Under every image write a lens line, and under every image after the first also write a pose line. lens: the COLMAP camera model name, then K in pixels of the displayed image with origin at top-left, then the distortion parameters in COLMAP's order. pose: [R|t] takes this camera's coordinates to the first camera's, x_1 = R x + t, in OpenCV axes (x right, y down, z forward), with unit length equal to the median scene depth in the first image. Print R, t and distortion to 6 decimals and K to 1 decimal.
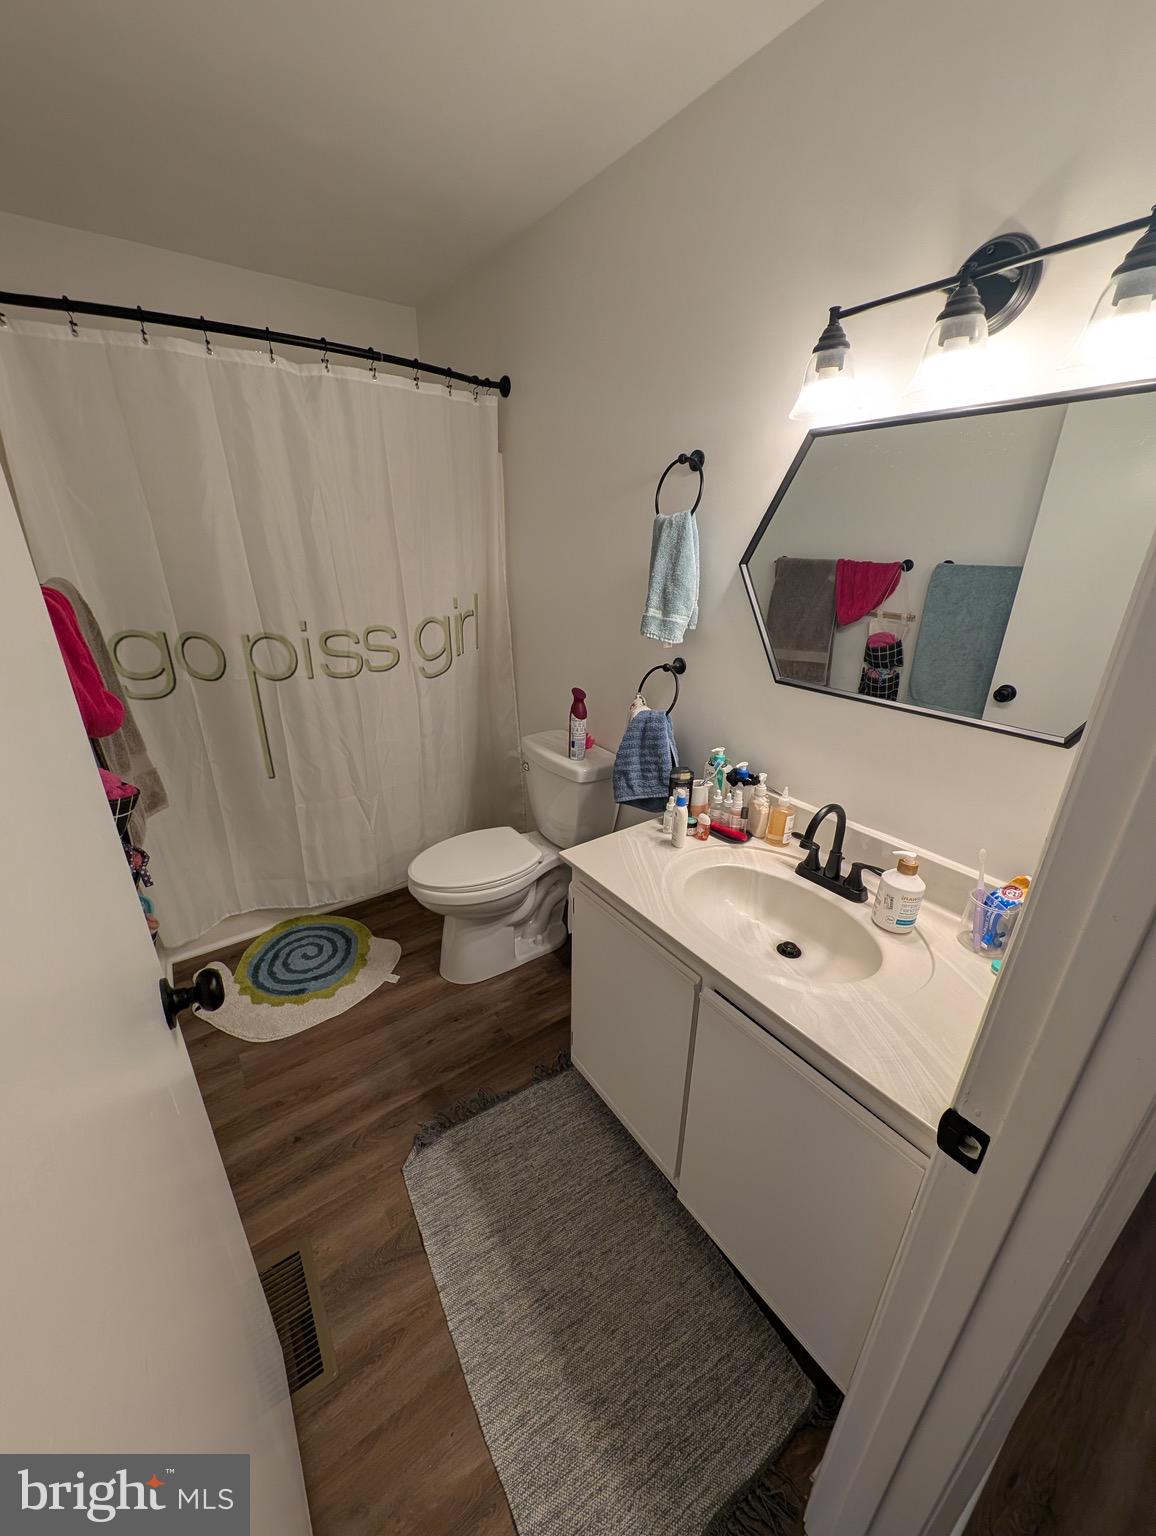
lens RADIAL K [[571.8, 0, 578.0], [0, 571.8, 768.0], [0, 0, 1]] dist [0.009428, -0.007688]
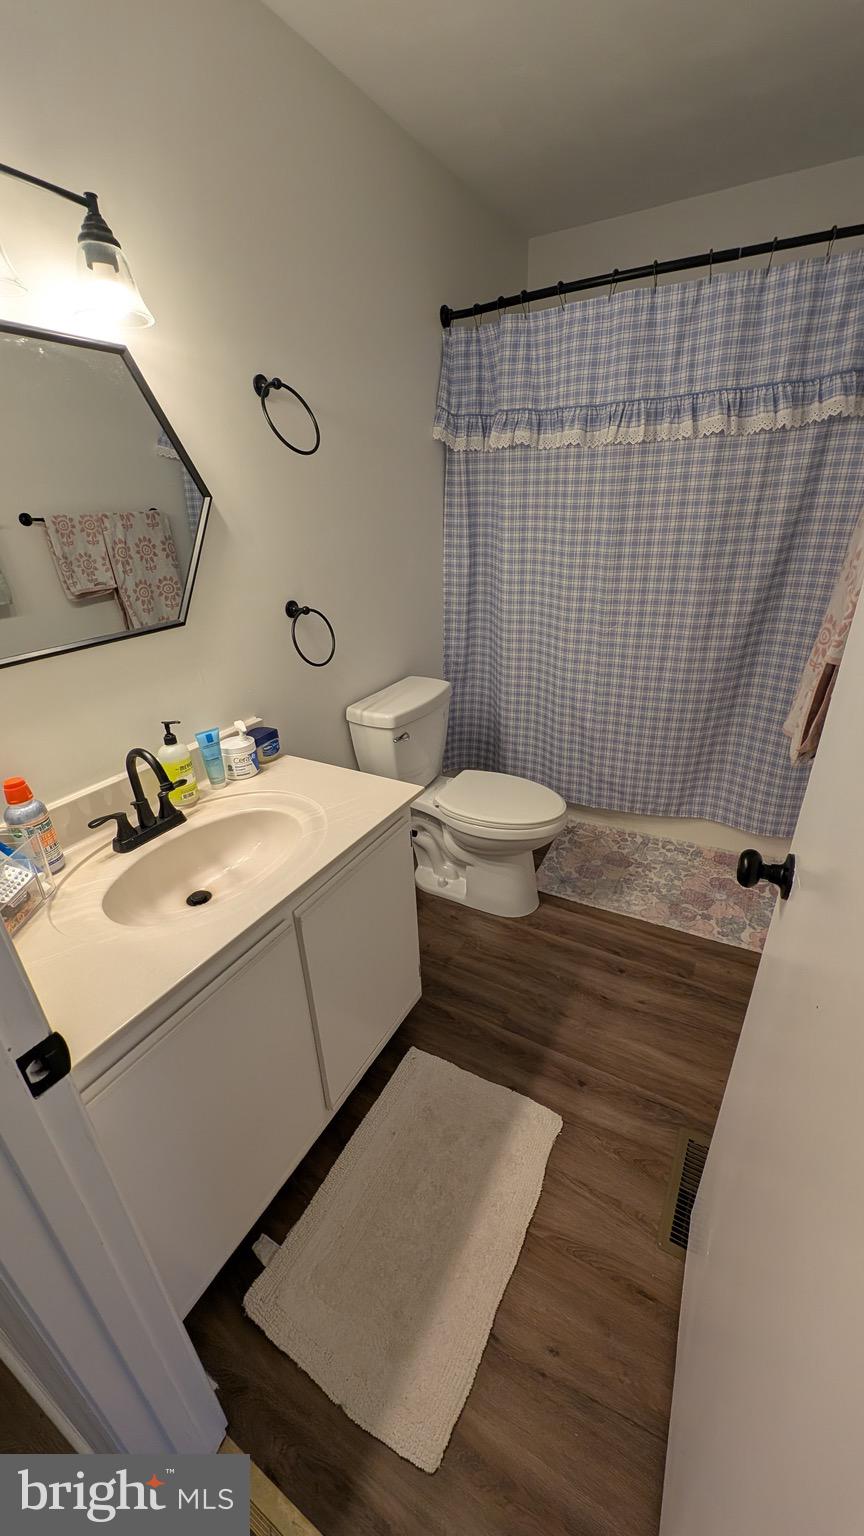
lens RADIAL K [[567.2, 0, 432.0], [0, 567.2, 768.0], [0, 0, 1]] dist [0.000367, -0.000170]
pose [[-0.406169, -0.390232, 0.826284, -0.536221], [0.360645, 0.762374, 0.537328, -0.241312], [-0.839620, 0.516241, -0.168917, 0.726272]]
